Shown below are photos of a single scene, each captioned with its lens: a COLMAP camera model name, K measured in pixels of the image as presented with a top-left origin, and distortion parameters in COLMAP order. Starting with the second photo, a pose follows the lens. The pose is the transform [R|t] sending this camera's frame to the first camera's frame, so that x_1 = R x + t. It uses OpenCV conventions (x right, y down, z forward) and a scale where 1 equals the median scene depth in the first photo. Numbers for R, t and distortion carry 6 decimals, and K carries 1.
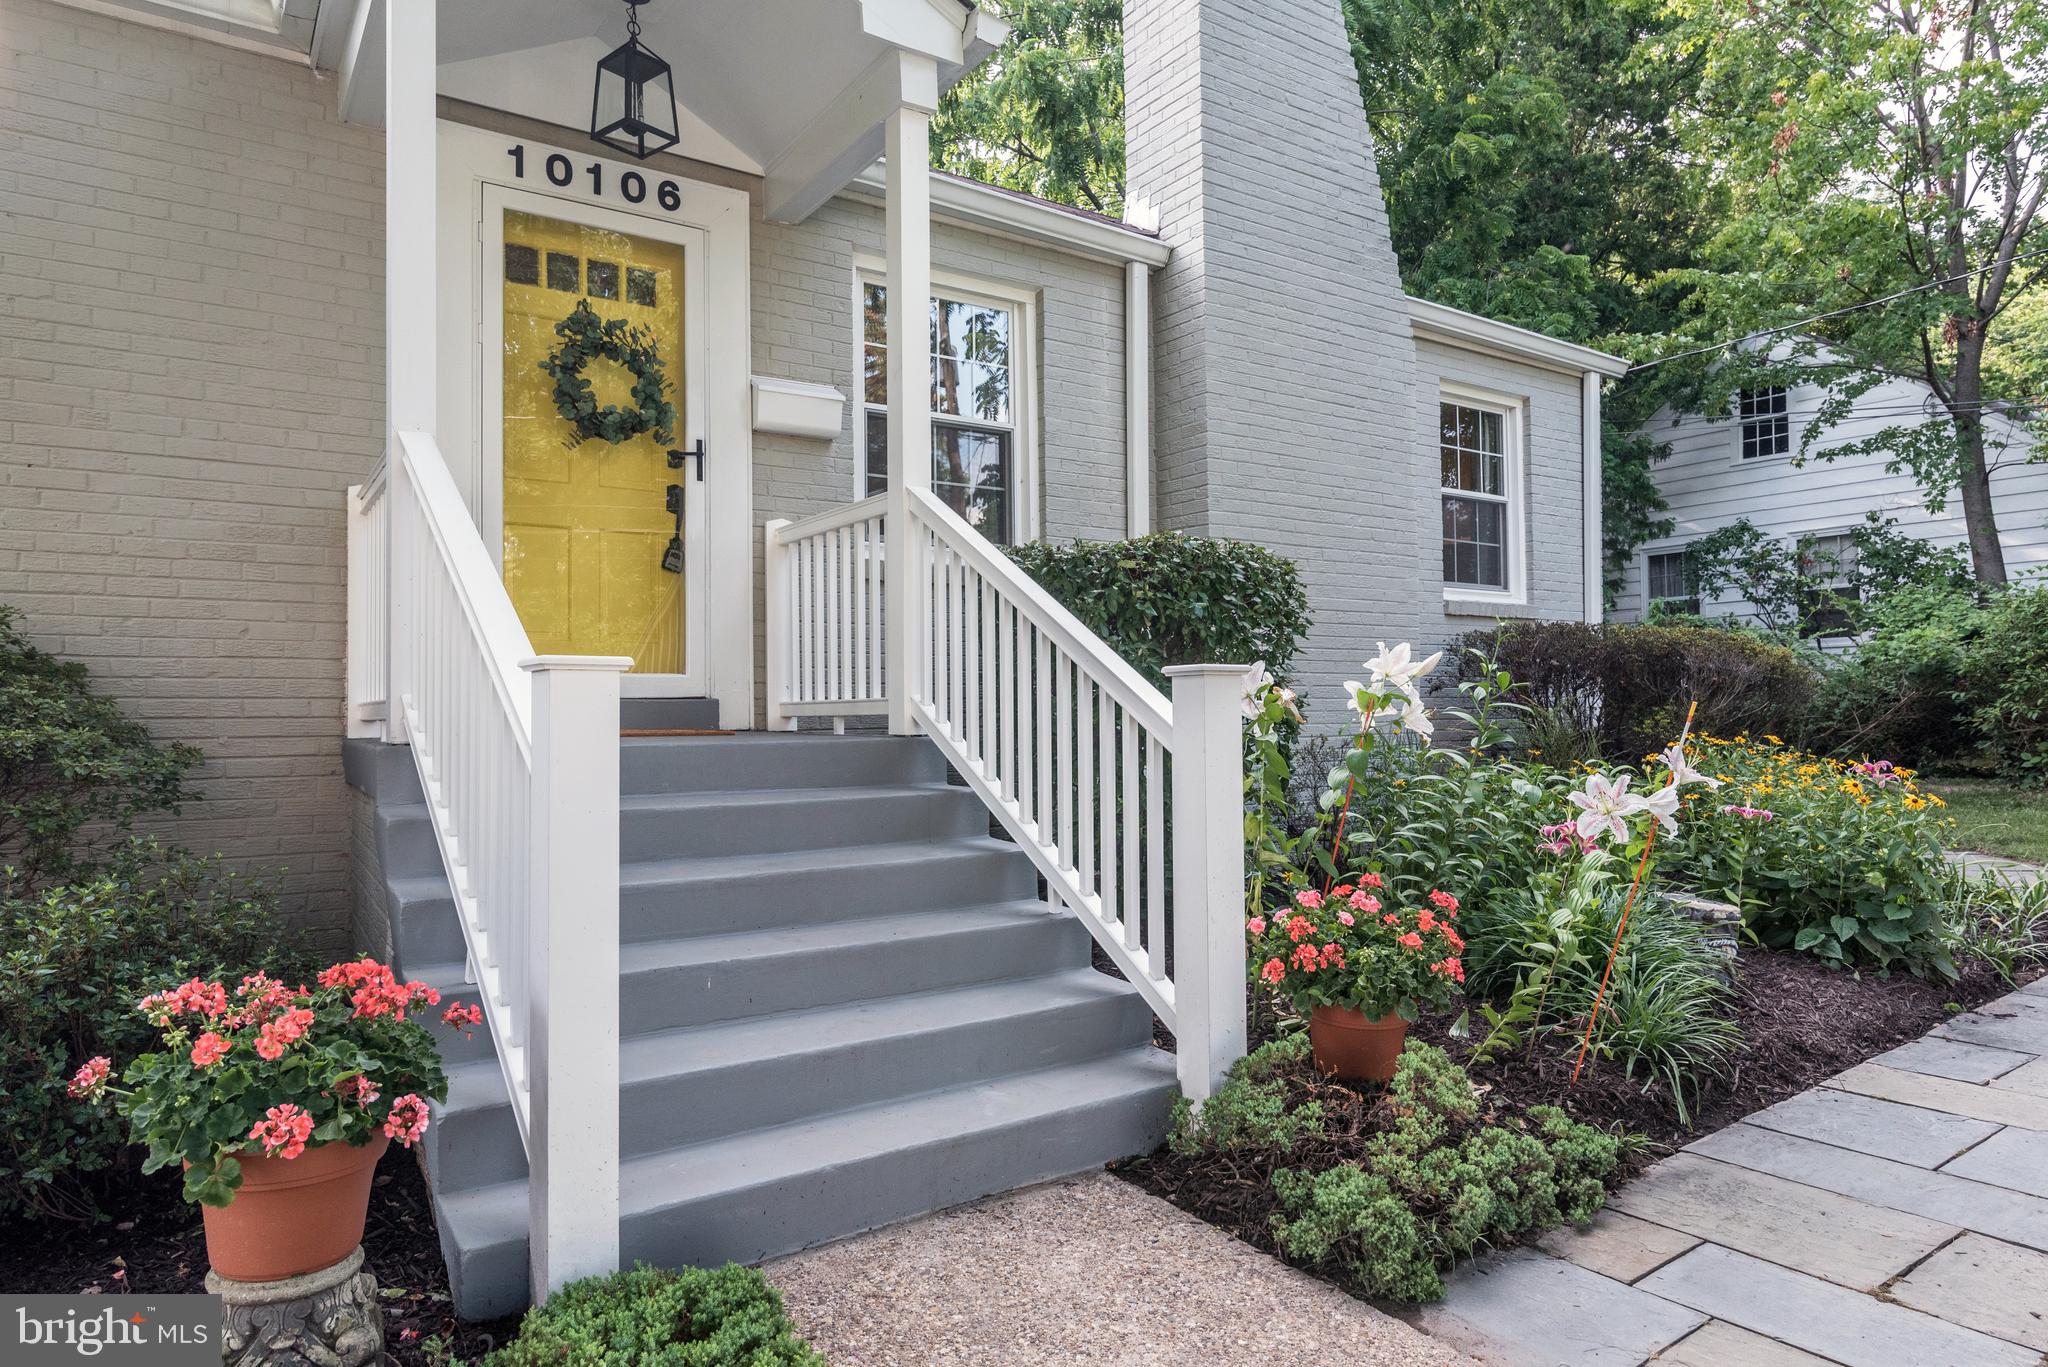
lens RADIAL K [[1303.0, 0, 1030.2], [0, 1303.0, 683.8], [0, 0, 1]] dist [0.001149, -0.000030]
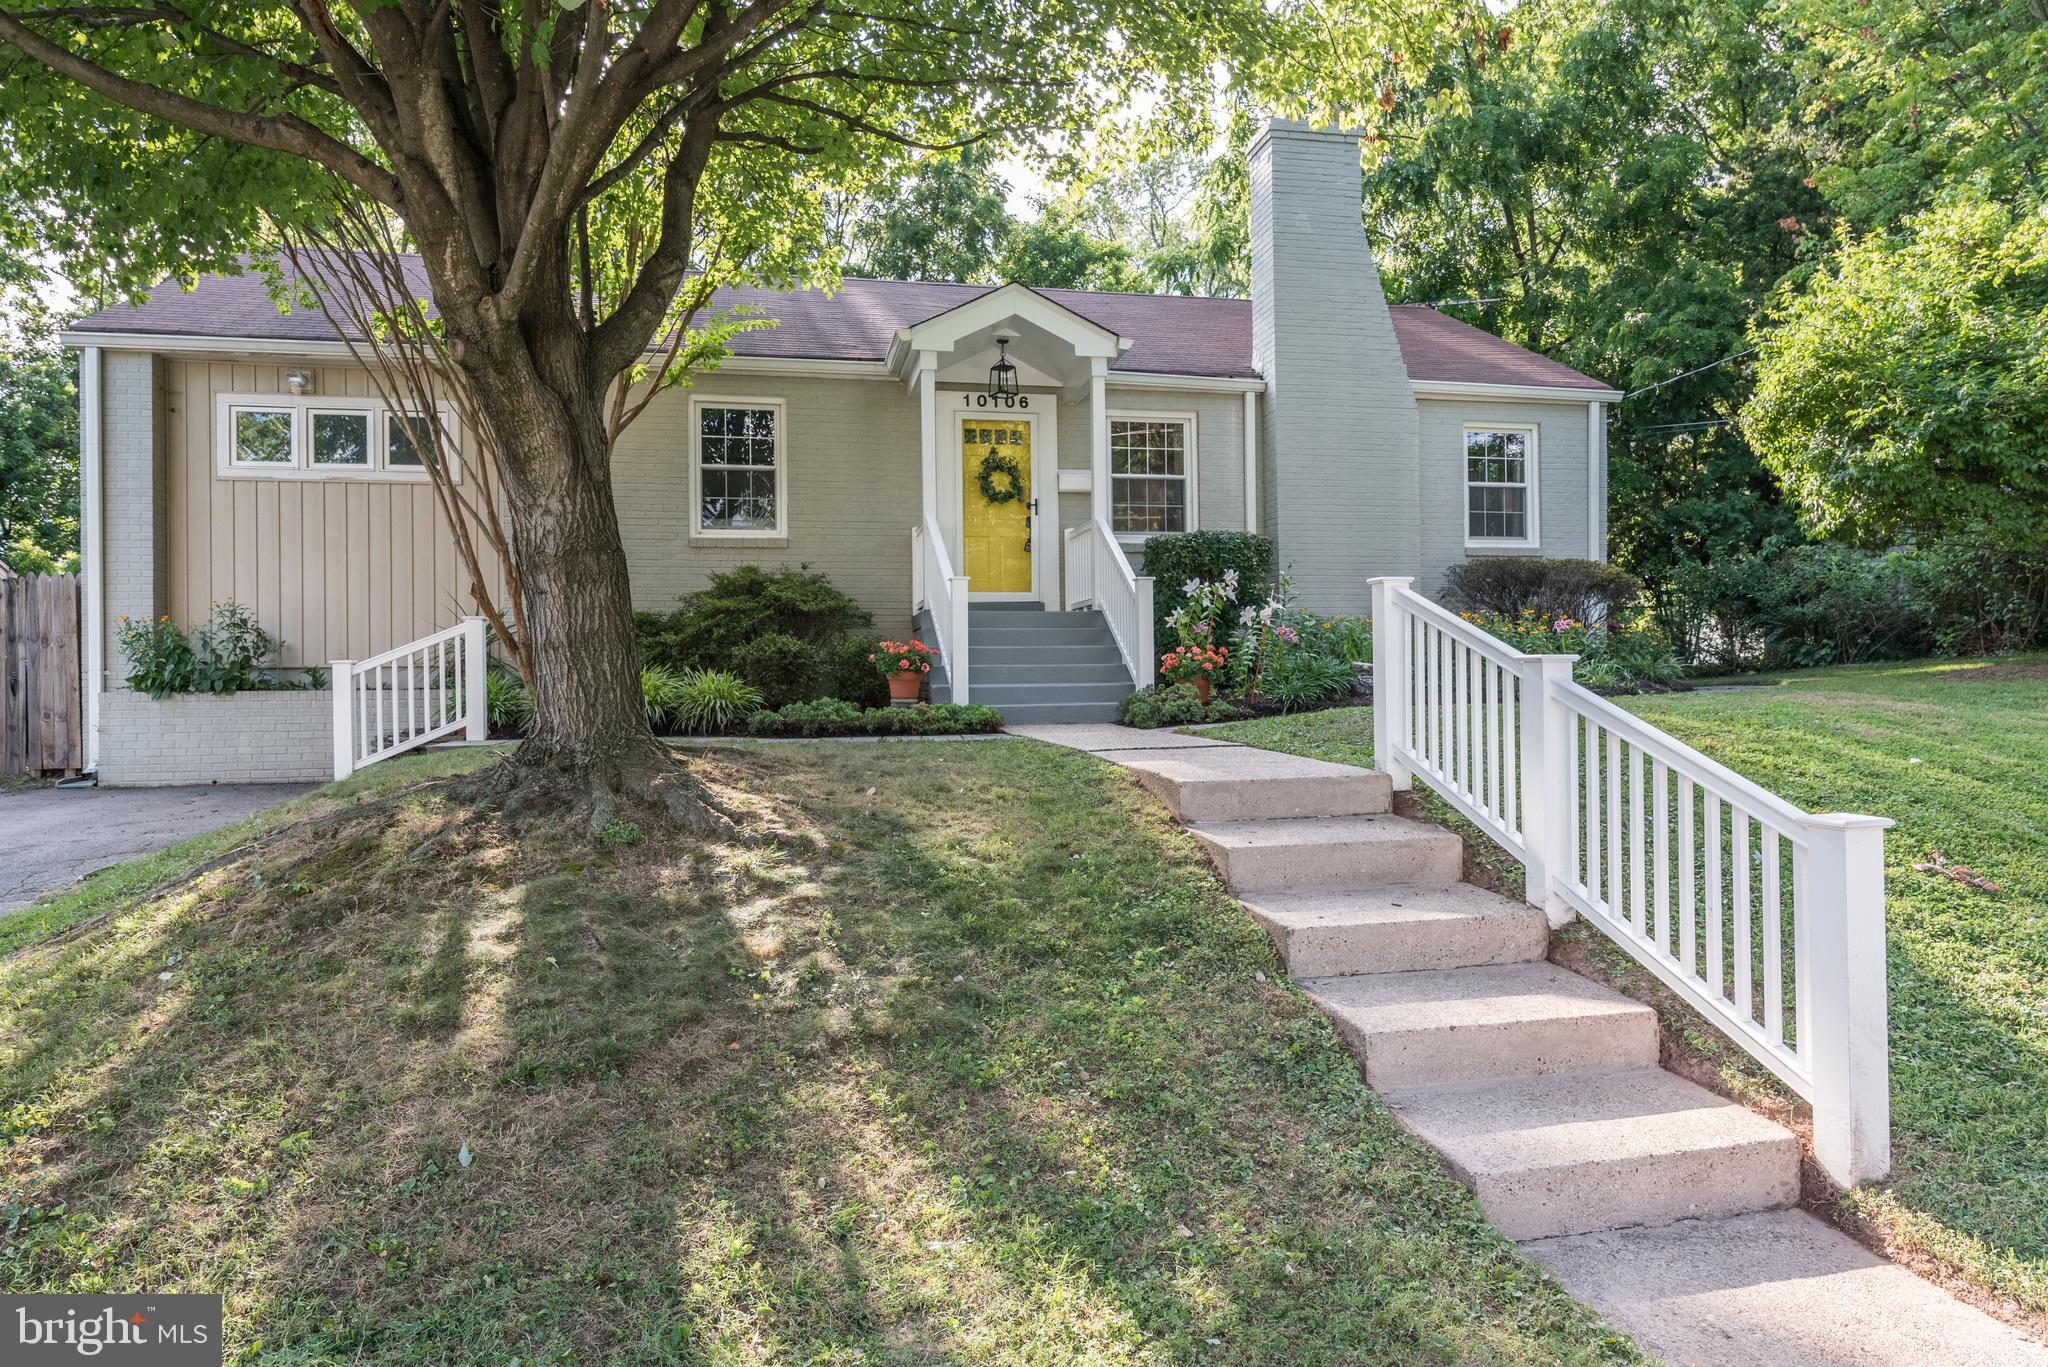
lens RADIAL K [[1325.8, 0, 1022.7], [0, 1325.8, 673.4], [0, 0, 1]] dist [0.004190, -0.000005]
pose [[0.922081, -0.003538, -0.386980, 0.694530], [0.011930, 0.999743, 0.019285, 0.097201], [0.386812, -0.022399, 0.921887, -1.342362]]
